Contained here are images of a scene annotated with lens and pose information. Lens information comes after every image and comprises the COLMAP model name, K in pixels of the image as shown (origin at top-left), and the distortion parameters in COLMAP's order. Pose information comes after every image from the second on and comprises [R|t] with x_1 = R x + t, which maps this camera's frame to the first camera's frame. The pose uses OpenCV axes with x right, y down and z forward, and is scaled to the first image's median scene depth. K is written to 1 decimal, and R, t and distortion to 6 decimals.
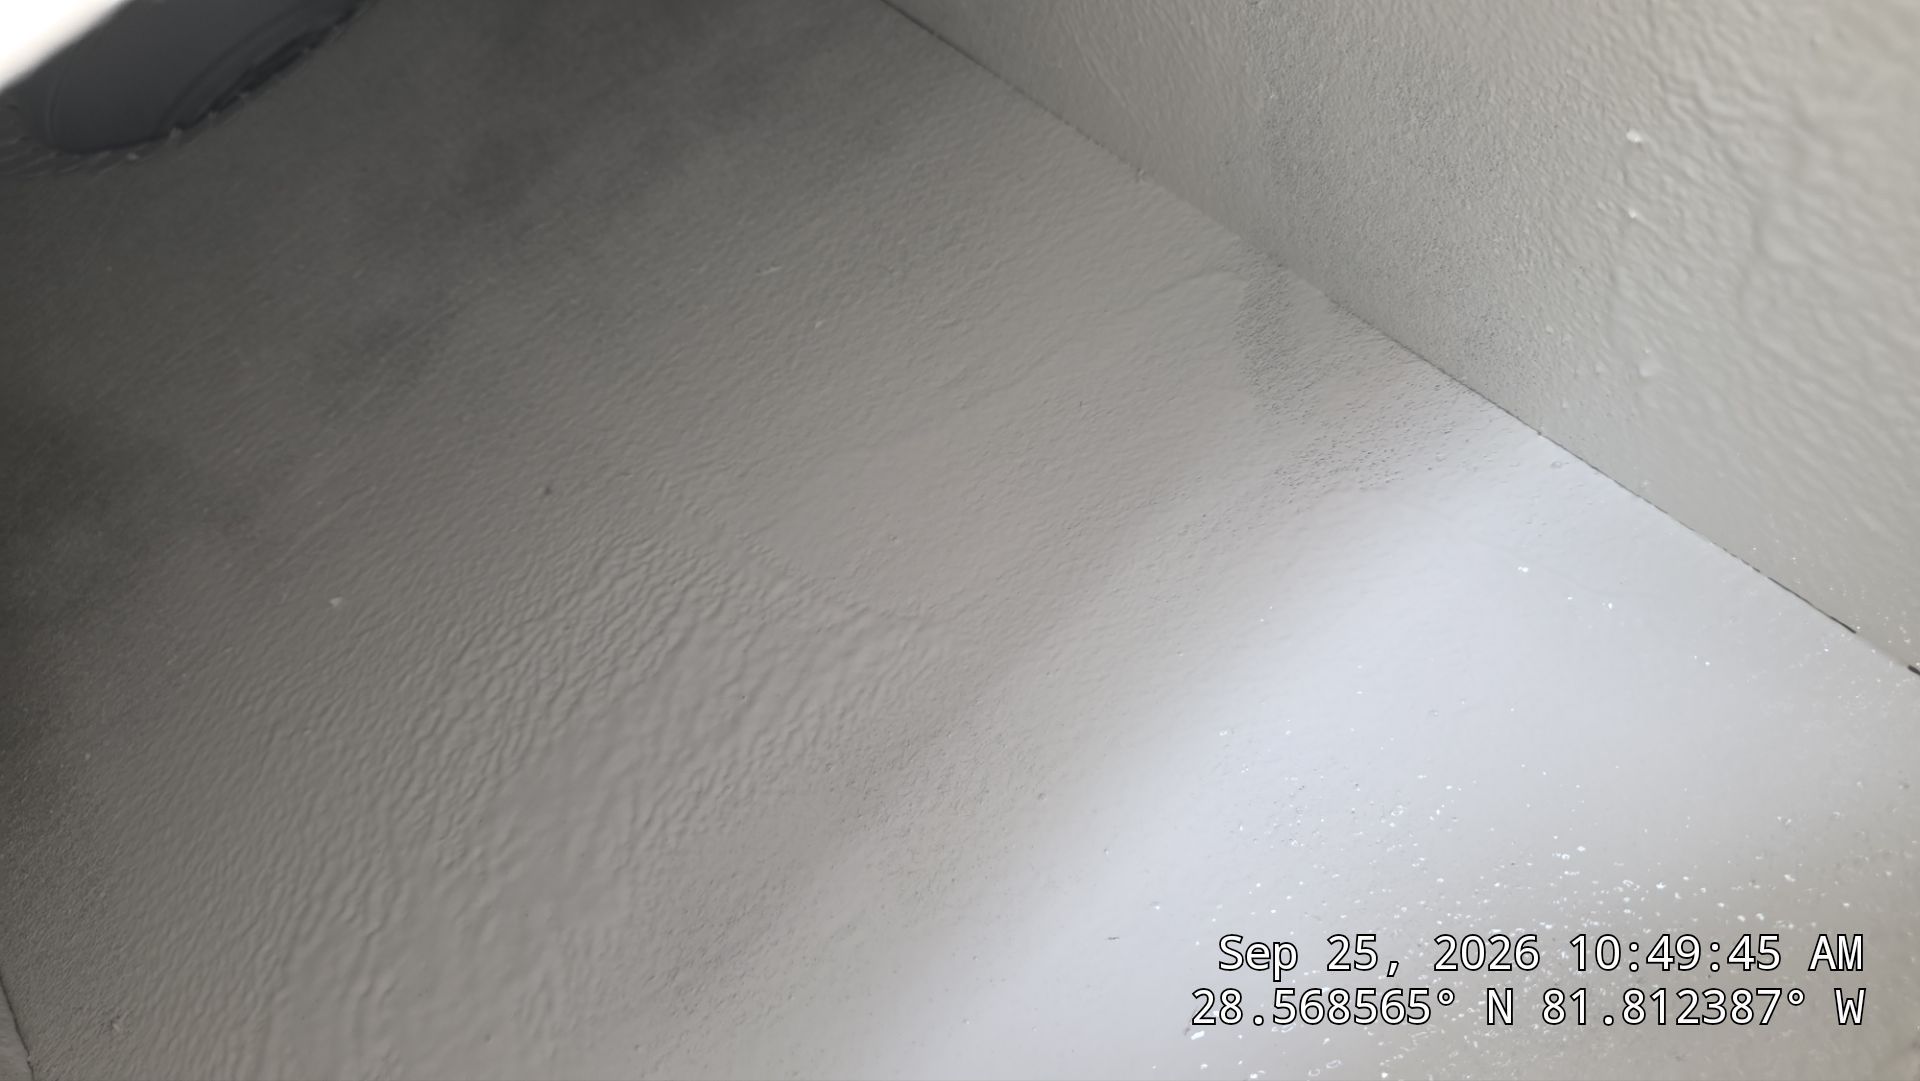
lens RADIAL K [[1322.7, 0, 1012.2], [0, 1322.7, 540.2], [0, 0, 1]] dist [-0.006968, -0.004197]
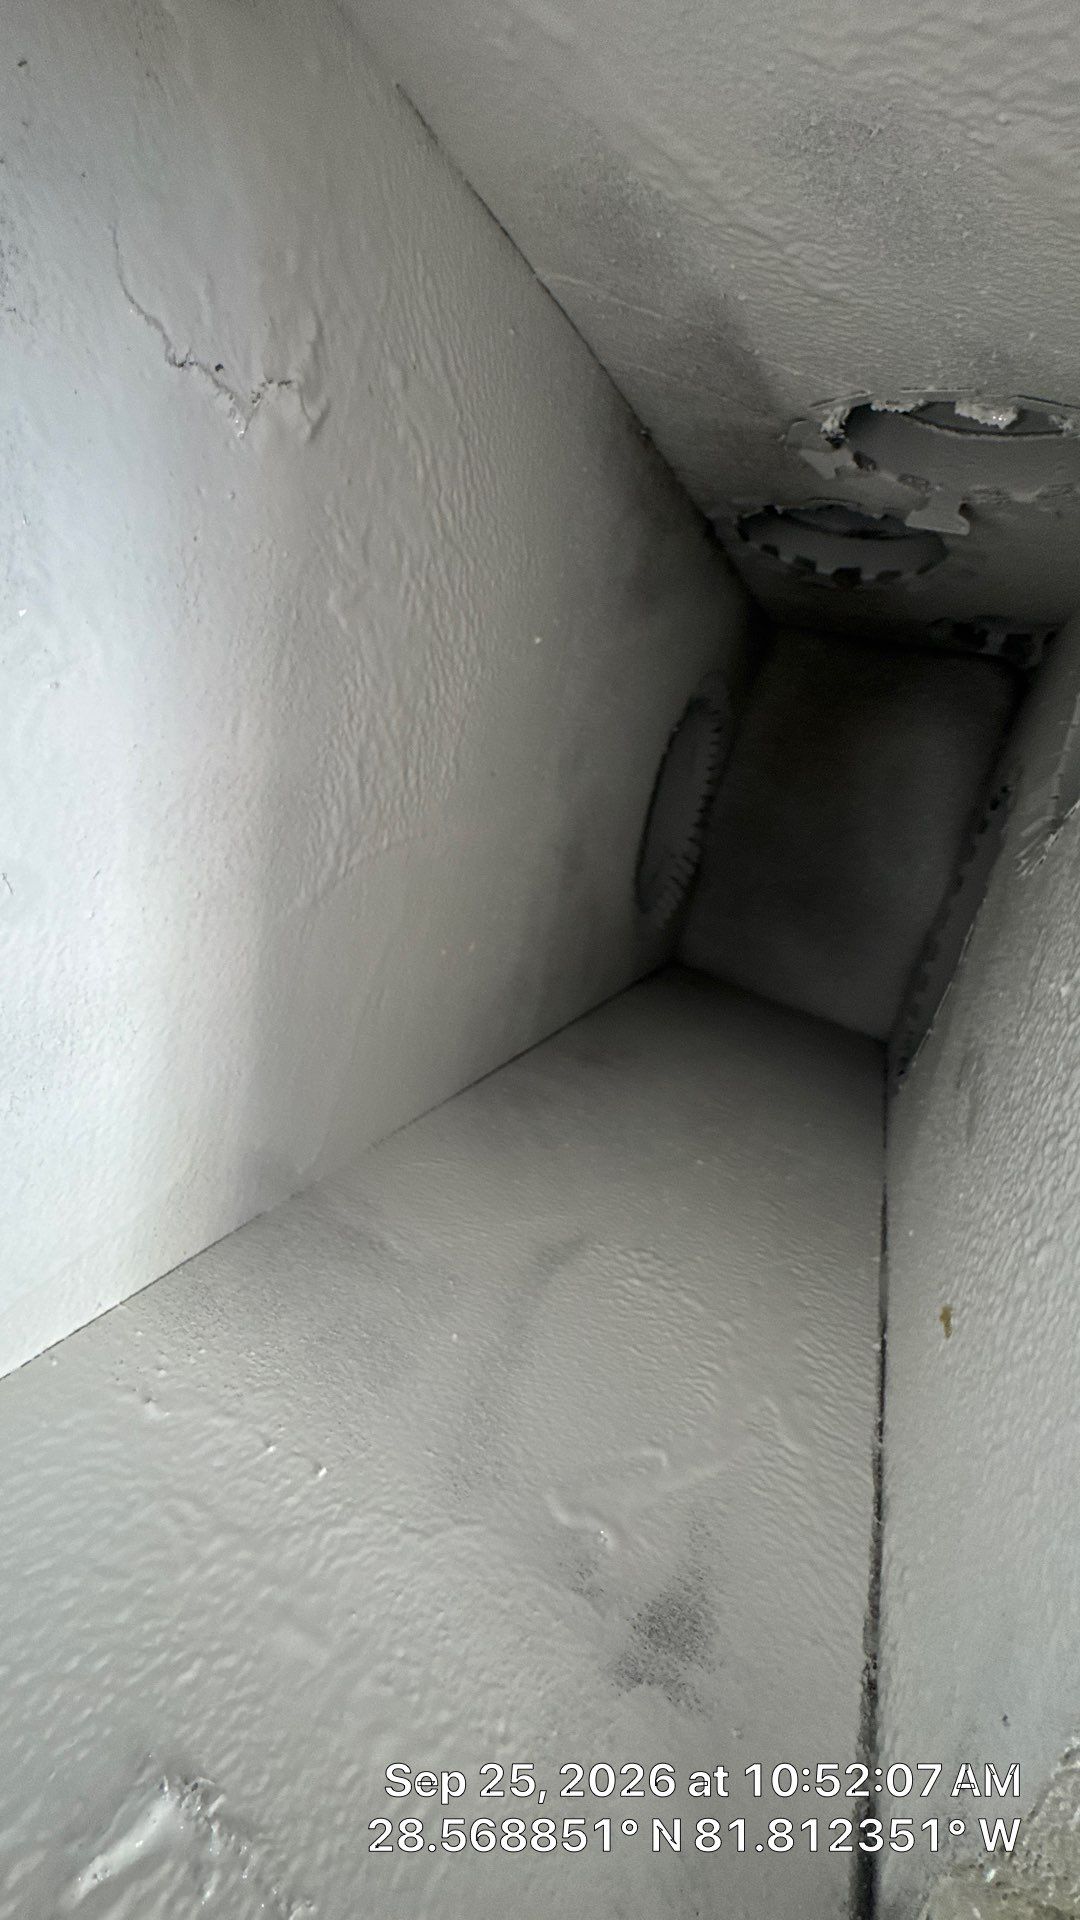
lens RADIAL K [[783.9, 0, 531.7], [0, 783.9, 960.0], [0, 0, 1]] dist [0.000521, 0.000069]
pose [[-0.626281, 0.736251, -0.256334, 0.064319], [-0.548142, -0.649666, -0.526759, 0.379892], [-0.554358, -0.189391, 0.810443, 0.132930]]
